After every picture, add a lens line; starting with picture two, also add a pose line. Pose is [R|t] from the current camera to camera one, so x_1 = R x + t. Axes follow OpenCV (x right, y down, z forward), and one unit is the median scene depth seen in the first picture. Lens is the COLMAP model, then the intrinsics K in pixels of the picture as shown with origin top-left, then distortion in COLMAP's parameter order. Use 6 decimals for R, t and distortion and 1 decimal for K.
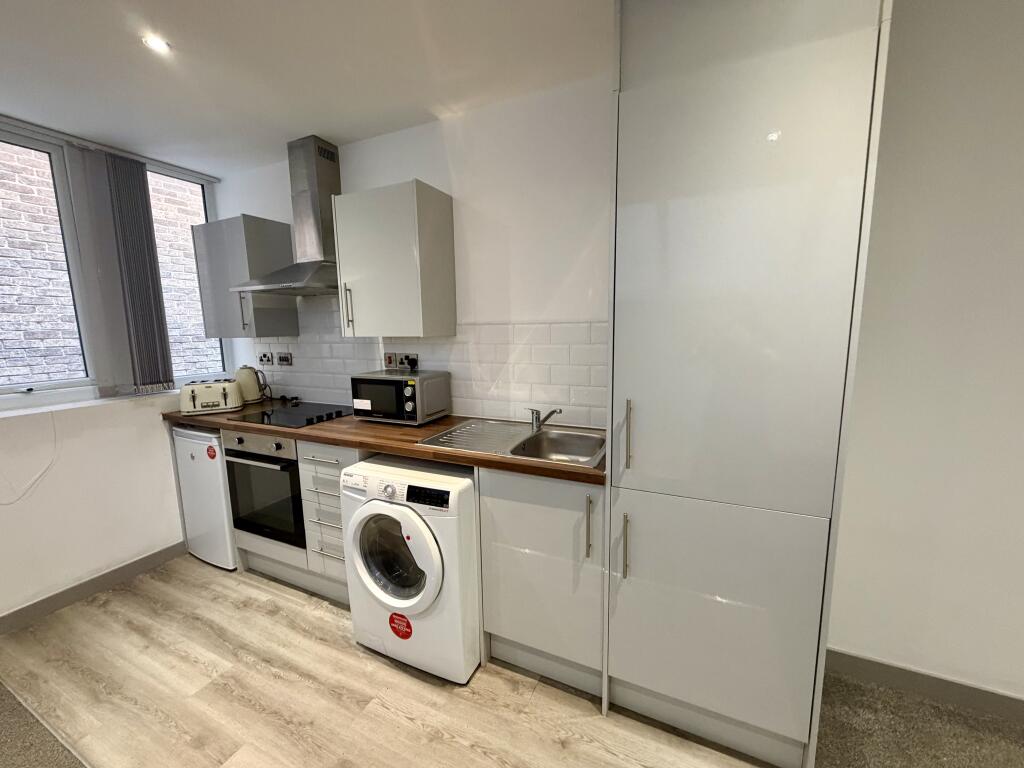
lens RADIAL K [[406.9, 0, 510.6], [0, 406.9, 385.0], [0, 0, 1]] dist [0.004112, -0.000248]
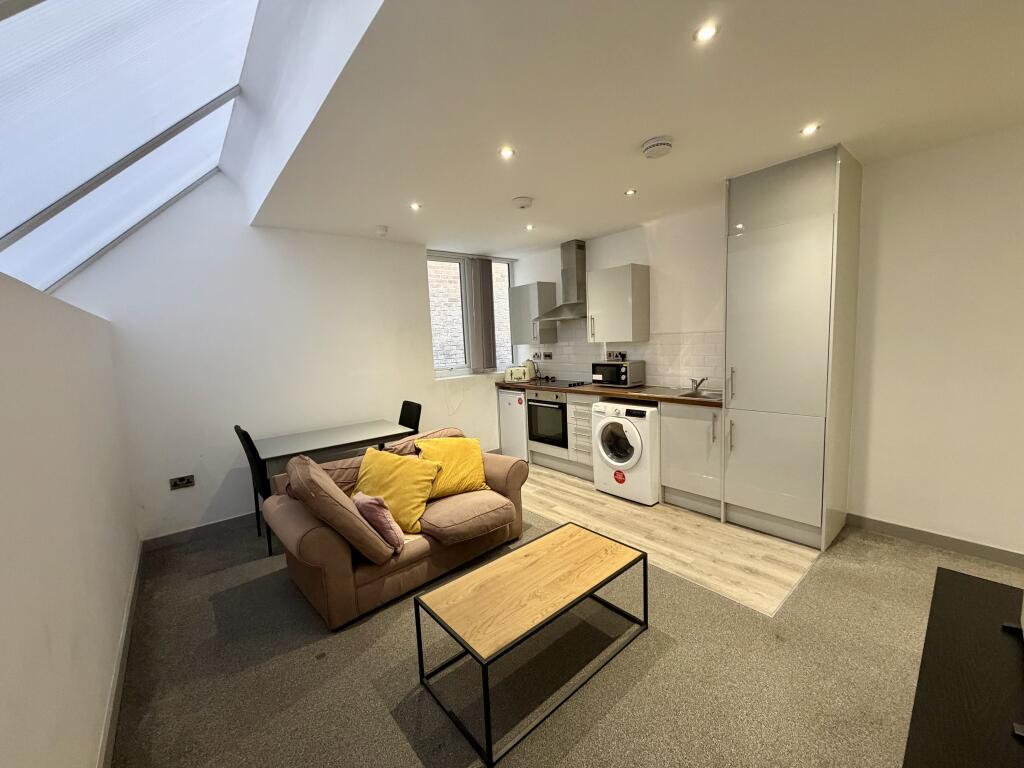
lens RADIAL K [[406.9, 0, 511.0], [0, 406.9, 384.5], [0, 0, 1]] dist [0.004112, -0.000248]
pose [[0.905994, 0.023628, -0.422631, 0.083377], [-0.030550, 0.999487, -0.009612, 0.116088], [0.422187, 0.021620, 0.906251, -0.945736]]
